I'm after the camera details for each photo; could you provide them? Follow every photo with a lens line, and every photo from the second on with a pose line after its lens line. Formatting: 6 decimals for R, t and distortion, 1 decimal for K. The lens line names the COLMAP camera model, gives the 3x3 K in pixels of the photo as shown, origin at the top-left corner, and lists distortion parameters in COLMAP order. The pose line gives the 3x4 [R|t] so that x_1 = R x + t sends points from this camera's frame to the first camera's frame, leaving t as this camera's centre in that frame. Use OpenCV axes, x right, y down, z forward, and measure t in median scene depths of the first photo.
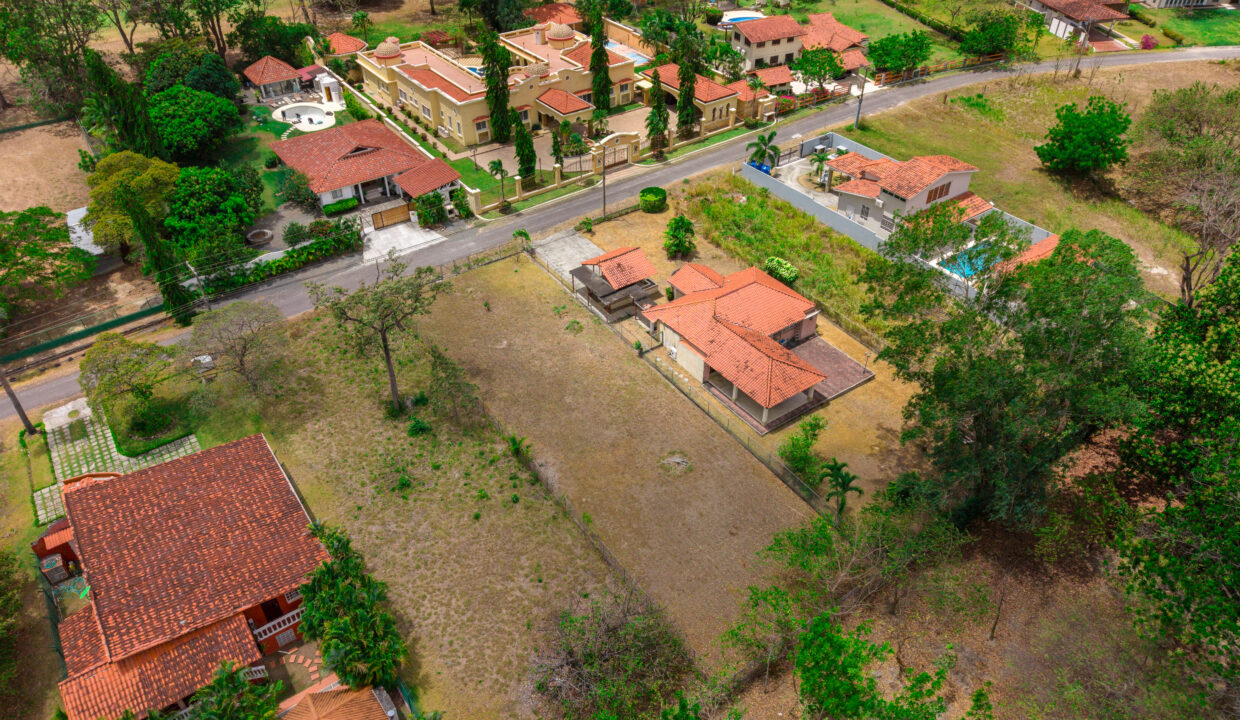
lens RADIAL K [[832.8, 0, 618.9], [0, 832.8, 354.5], [0, 0, 1]] dist [0.026678, -0.029280]
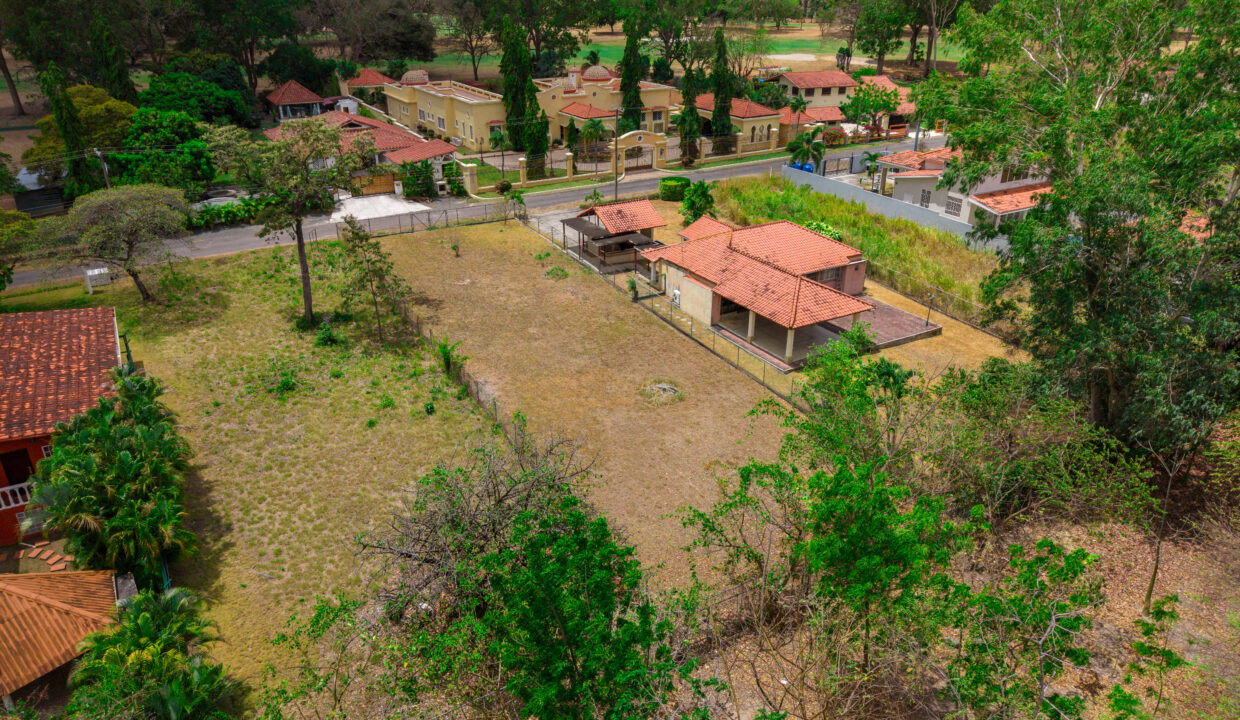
lens RADIAL K [[832.8, 0, 618.9], [0, 832.8, 354.5], [0, 0, 1]] dist [0.026678, -0.029280]
pose [[0.995834, 0.043877, -0.079928, 0.076552], [-0.060974, 0.972221, -0.225984, 0.231400], [0.067793, 0.229917, 0.970846, 0.249508]]
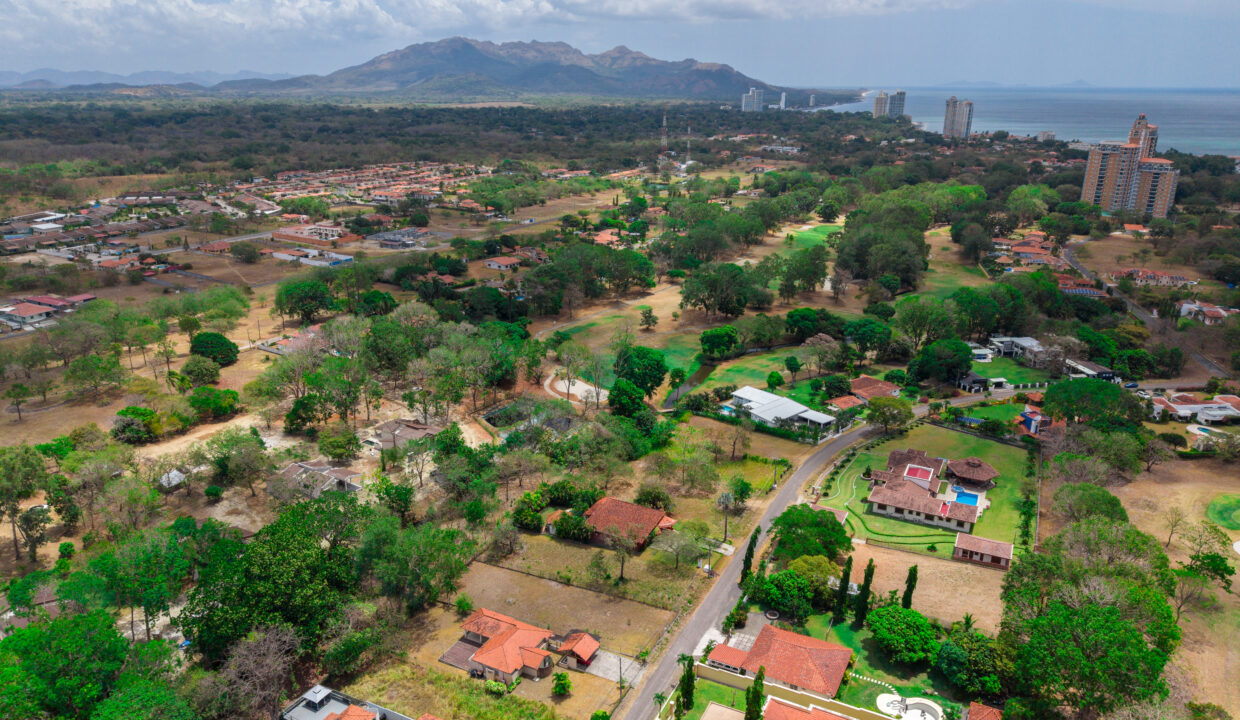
lens RADIAL K [[832.8, 0, 618.9], [0, 832.8, 354.5], [0, 0, 1]] dist [0.026678, -0.029280]
pose [[-0.888674, 0.146393, -0.434542, 0.694082], [-0.280747, 0.575565, 0.768053, -2.112668], [0.362545, 0.804546, -0.470391, 1.511970]]
